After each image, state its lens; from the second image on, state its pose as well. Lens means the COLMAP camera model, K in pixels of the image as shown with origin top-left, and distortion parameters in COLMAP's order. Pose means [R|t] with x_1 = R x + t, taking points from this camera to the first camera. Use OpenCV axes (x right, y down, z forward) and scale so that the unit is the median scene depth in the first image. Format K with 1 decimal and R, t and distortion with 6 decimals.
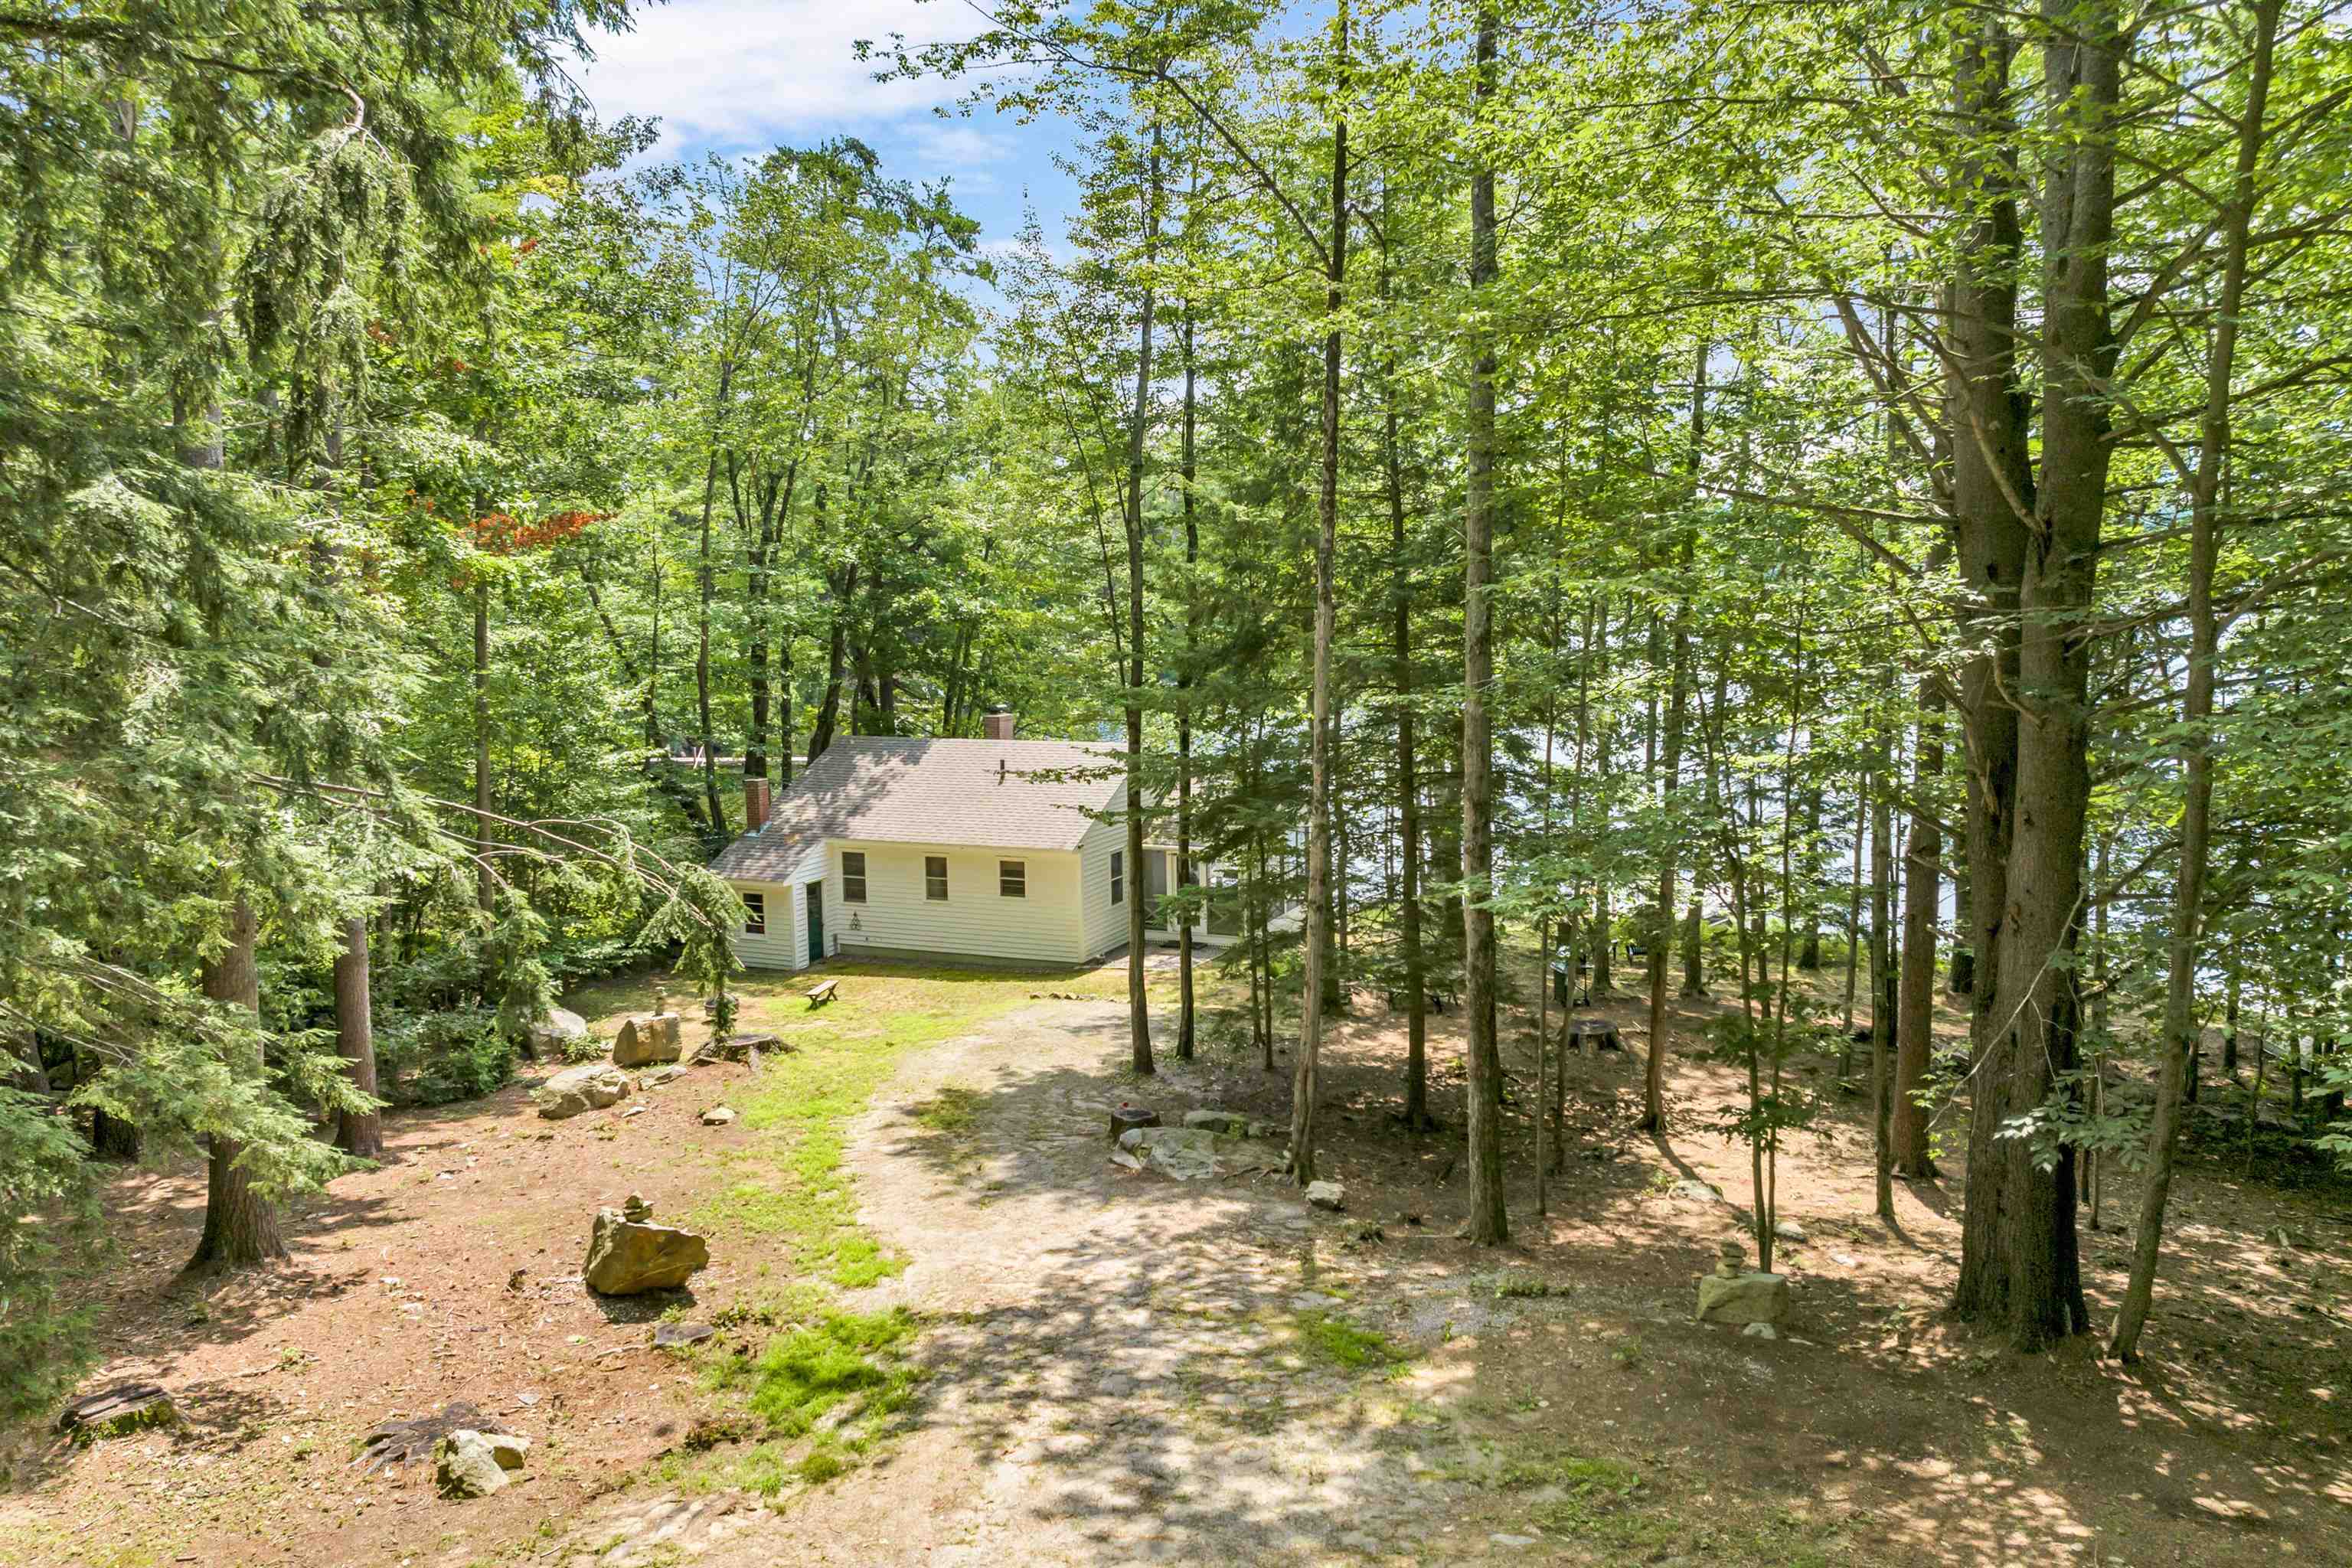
lens RADIAL K [[1681.4, 0, 1167.9], [0, 1681.4, 800.0], [0, 0, 1]] dist [-0.043087, 0.006025]
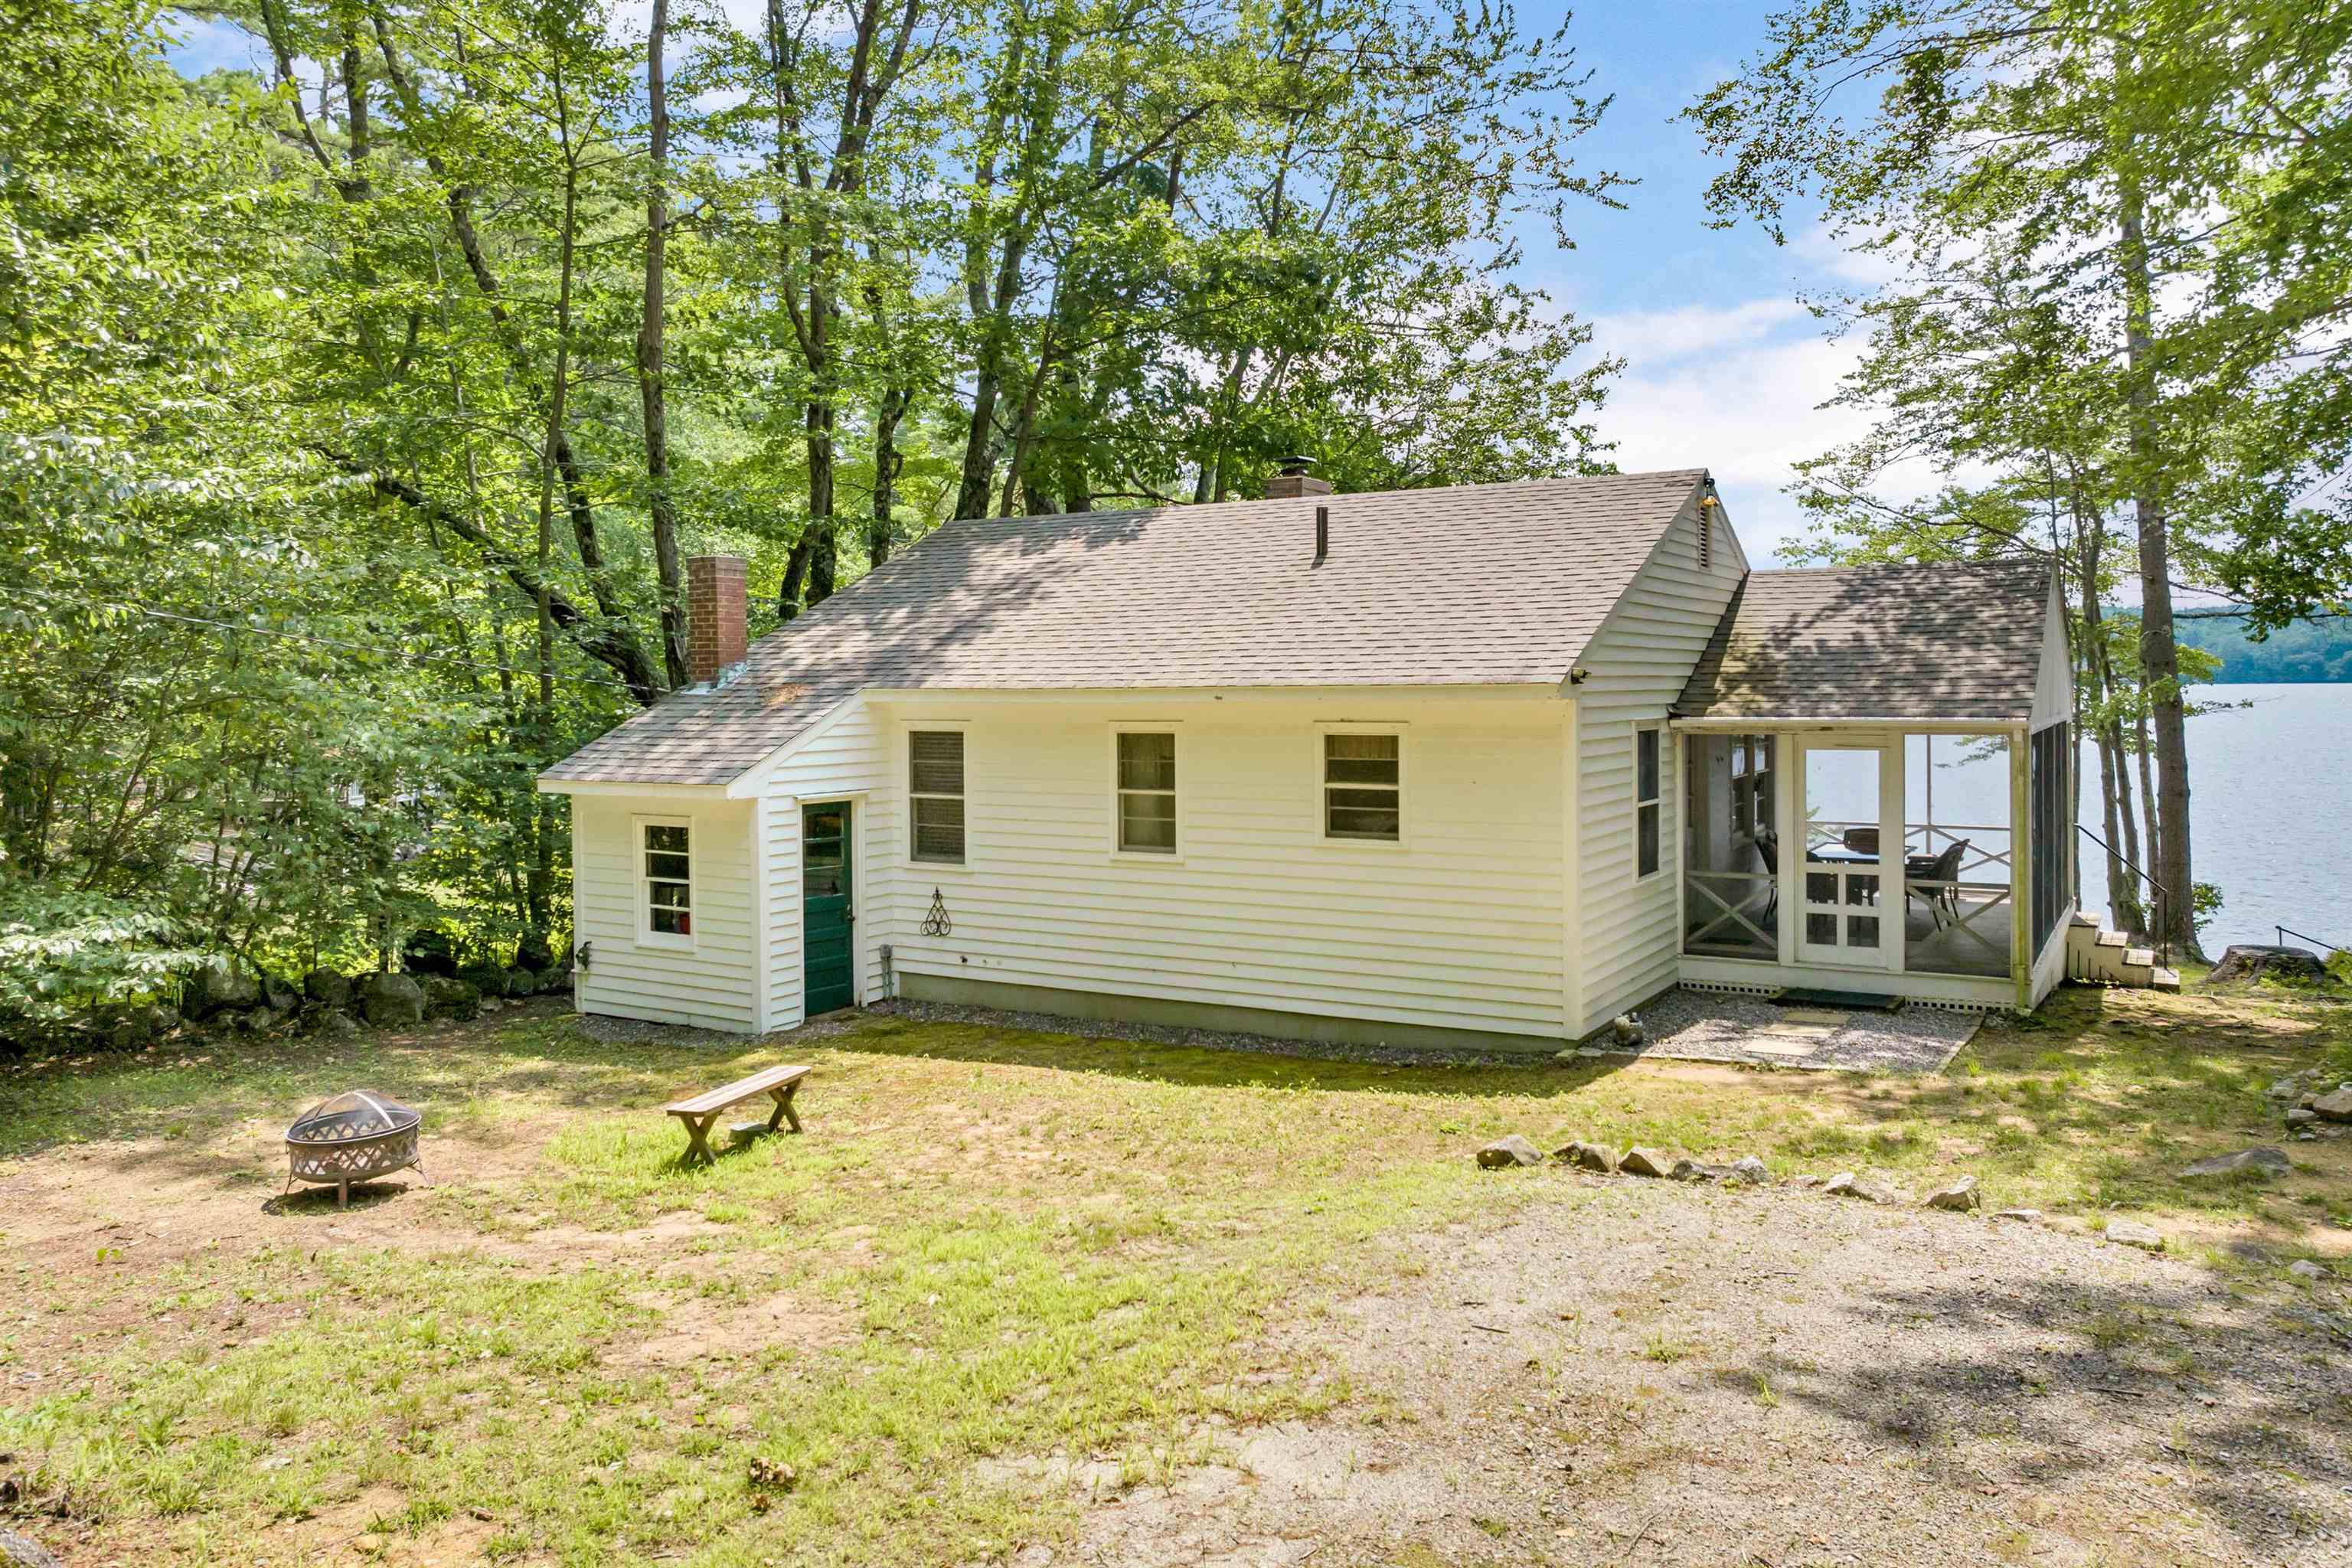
lens RADIAL K [[1652.3, 0, 1181.2], [0, 1652.3, 718.7], [0, 0, 1]] dist [-0.041692, -0.001528]
pose [[0.990711, 0.013429, -0.135321, -0.081117], [-0.027521, 0.994320, -0.102814, 0.066471], [0.133171, 0.105584, 0.985453, 0.639306]]
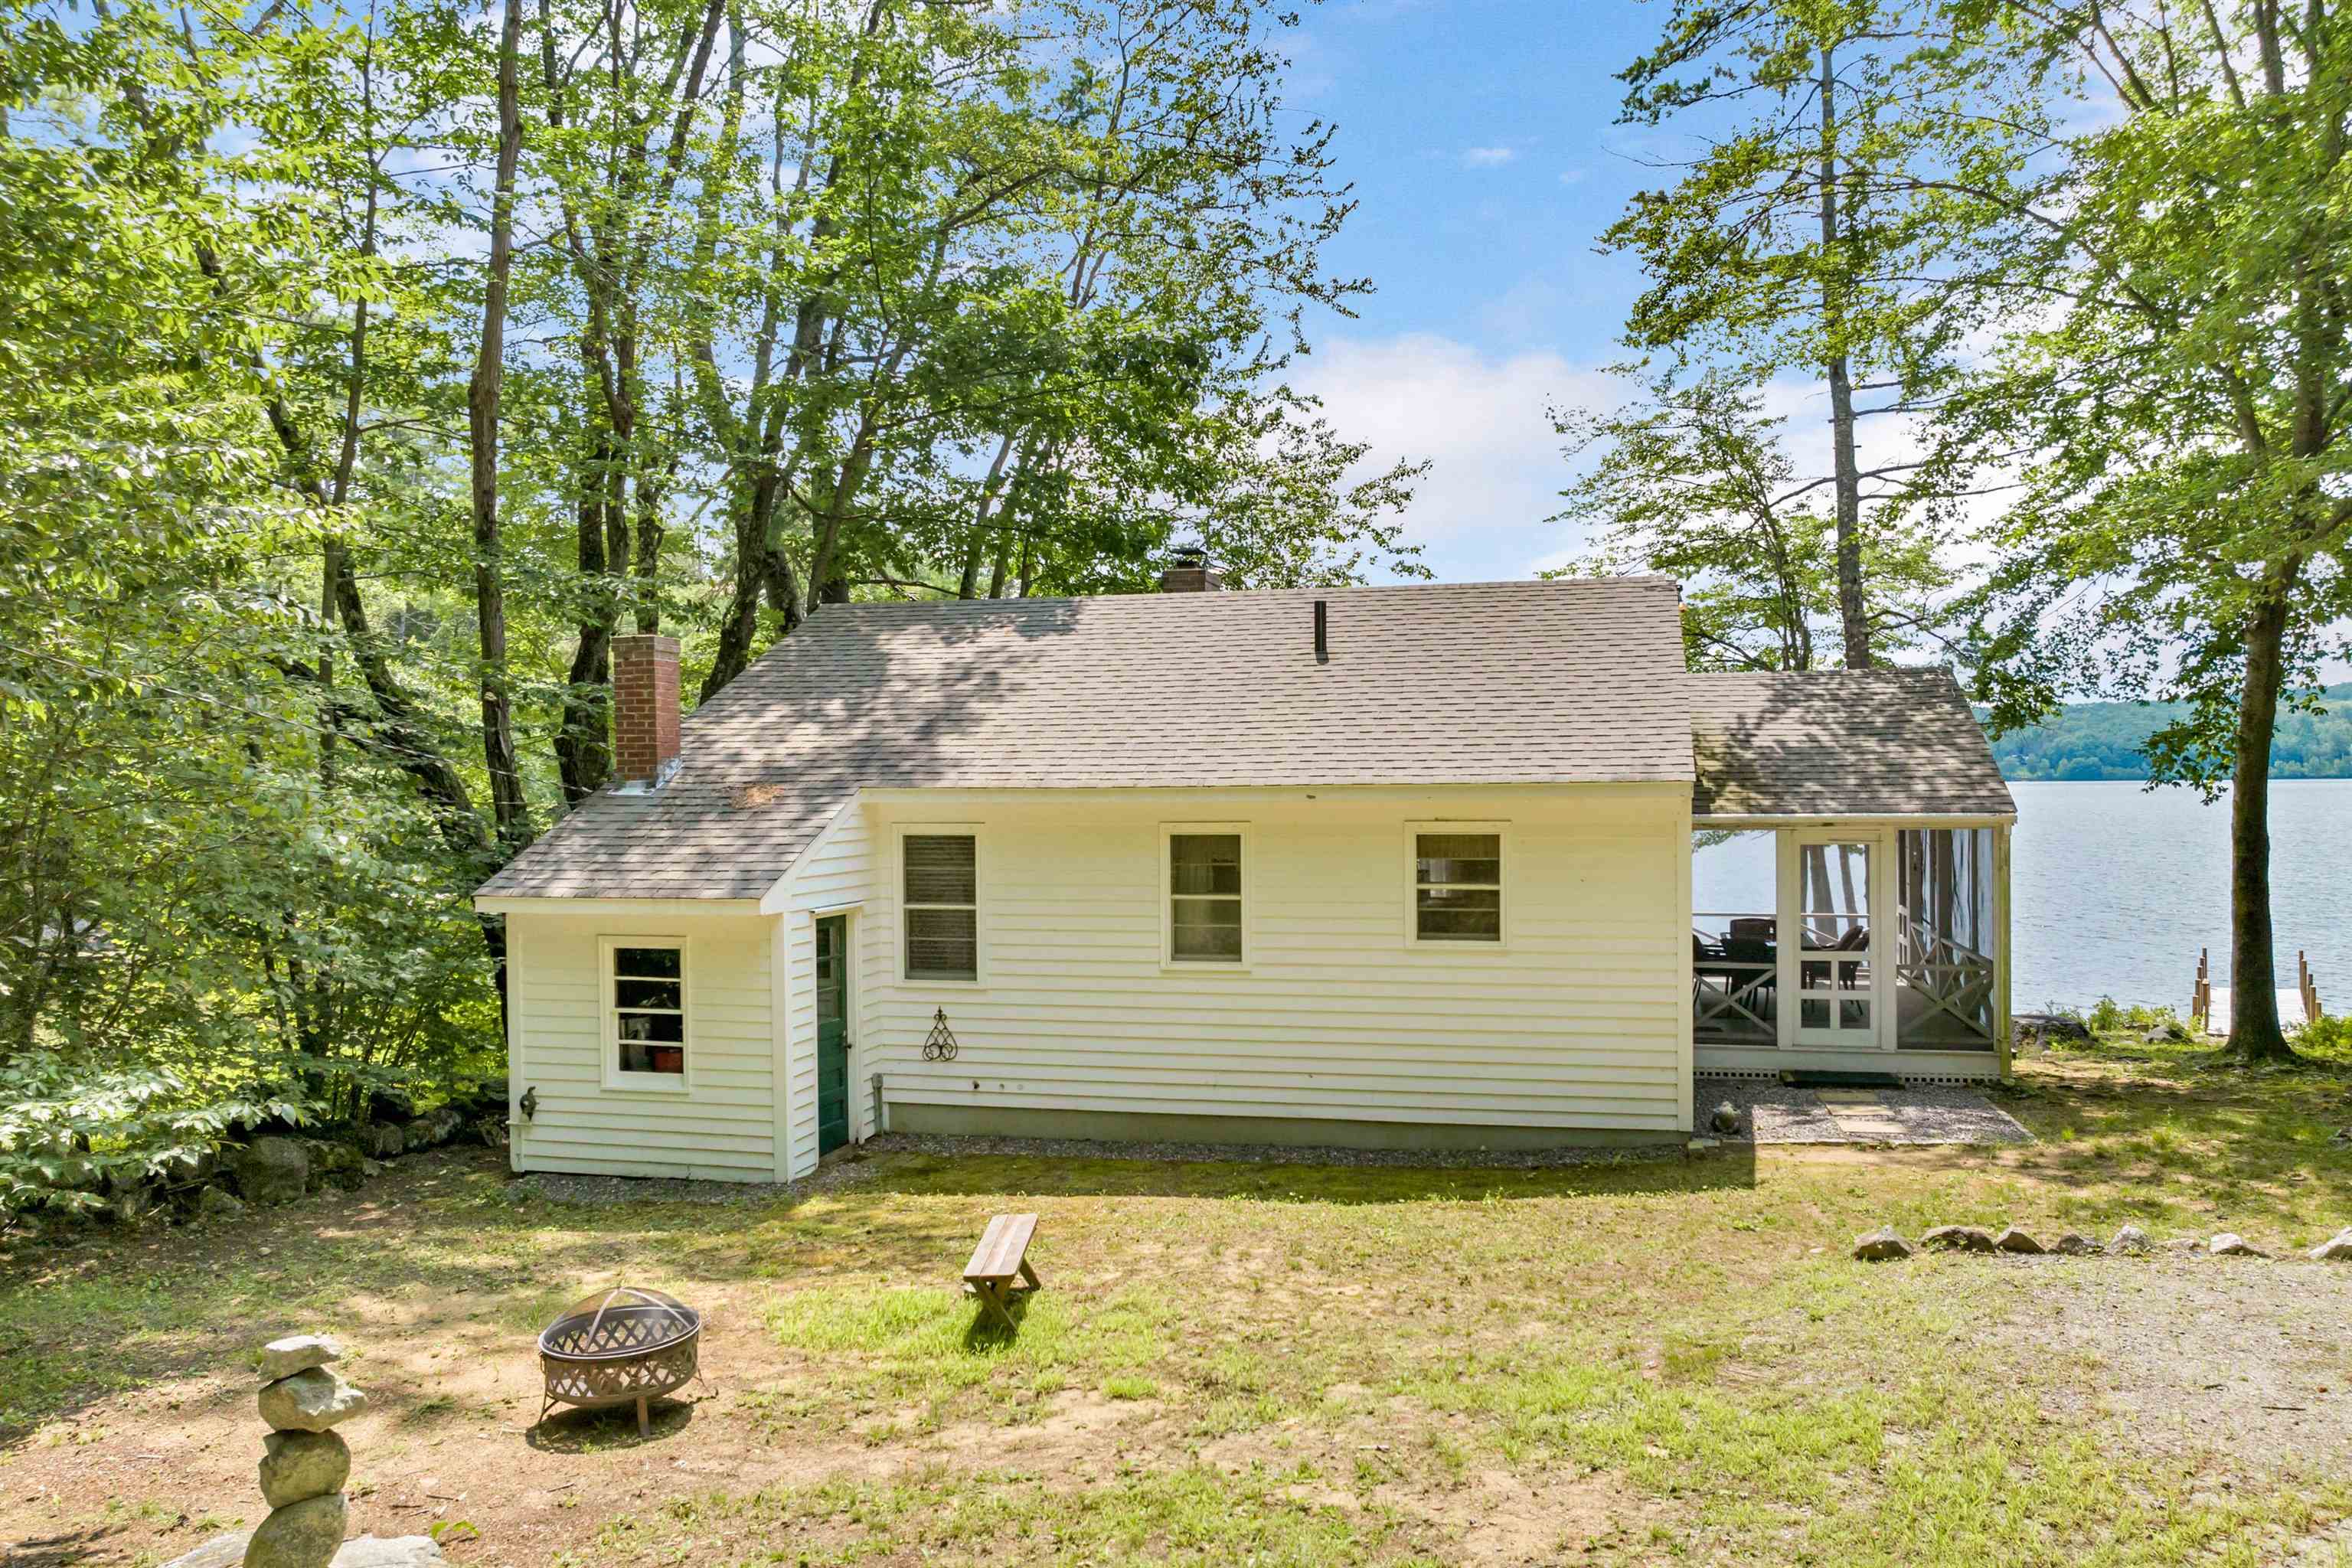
lens RADIAL K [[1681.4, 0, 1167.9], [0, 1681.4, 800.0], [0, 0, 1]] dist [-0.043087, 0.006025]
pose [[0.988169, 0.008102, 0.153154, -0.196296], [0.010016, 0.993063, -0.117159, 0.066148], [-0.153040, 0.117307, 0.981233, 0.654251]]
